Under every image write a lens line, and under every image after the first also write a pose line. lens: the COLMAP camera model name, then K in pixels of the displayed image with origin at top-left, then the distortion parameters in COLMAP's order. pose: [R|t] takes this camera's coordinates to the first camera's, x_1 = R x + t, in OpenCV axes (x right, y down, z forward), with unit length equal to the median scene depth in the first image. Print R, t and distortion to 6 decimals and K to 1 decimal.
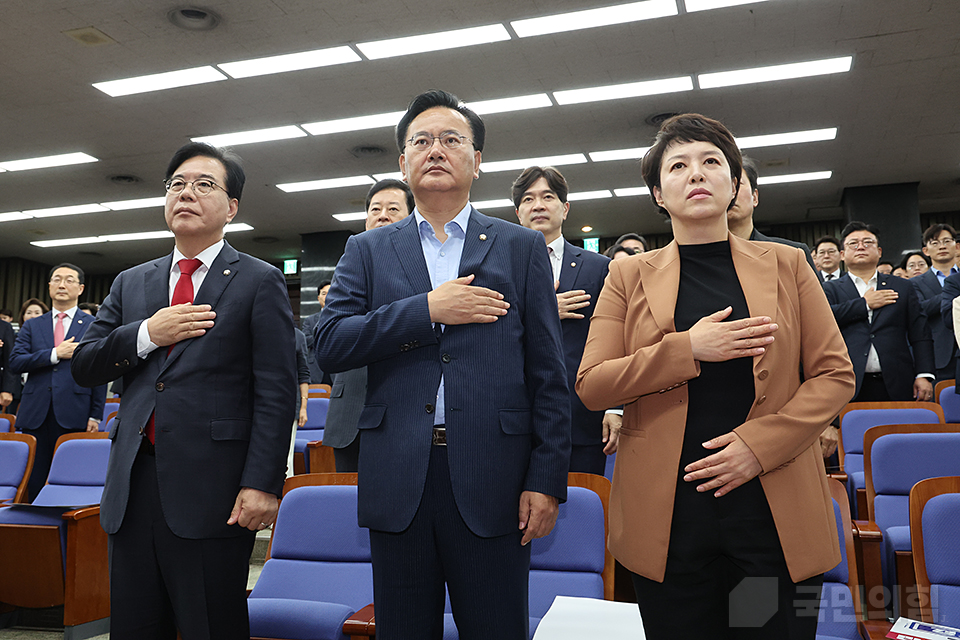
lens RADIAL K [[951.8, 0, 433.7], [0, 951.8, 289.8], [0, 0, 1]] dist [0.037587, -0.004073]
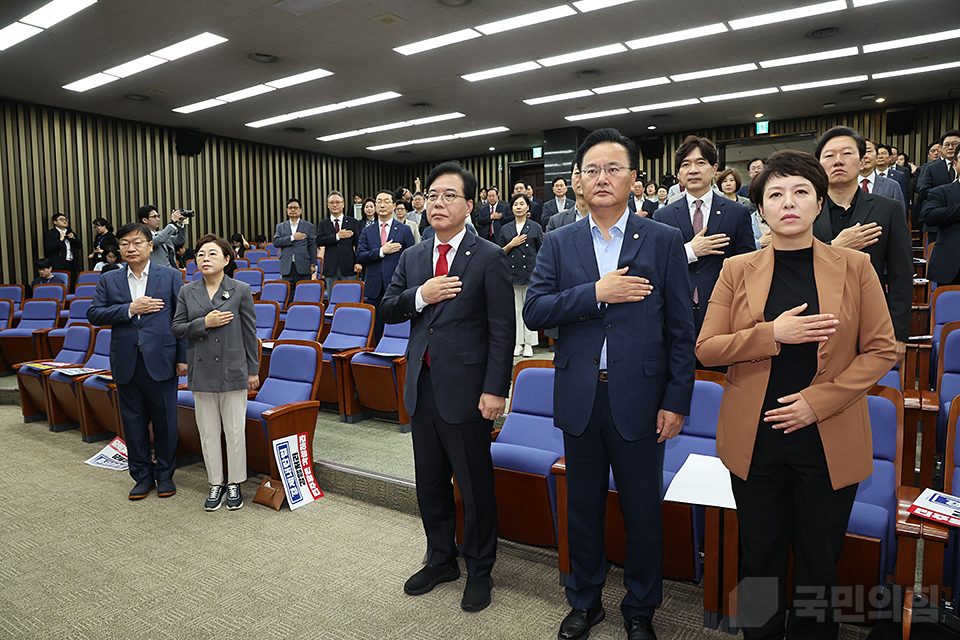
lens RADIAL K [[667.3, 0, 480.0], [0, 667.3, 320.0], [0, 0, 1]] dist [-0.091271, 0.079557]
pose [[0.969237, 0.004281, -0.246090, 0.066461], [0.057269, 0.968484, 0.242402, -0.178173], [0.239372, -0.249039, 0.938446, -0.021905]]
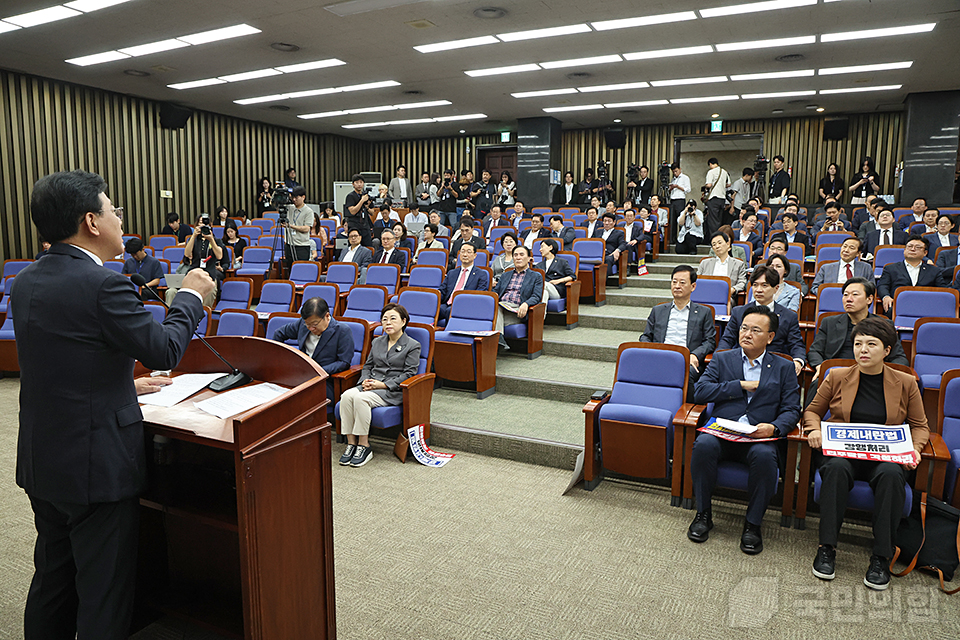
lens RADIAL K [[667.3, 0, 480.0], [0, 667.3, 320.0], [0, 0, 1]] dist [-0.091271, 0.079557]
pose [[0.992398, 0.022170, -0.121059, -0.378239], [0.014205, 0.956433, 0.291606, -0.351696], [0.122249, -0.291109, 0.948847, -0.484700]]
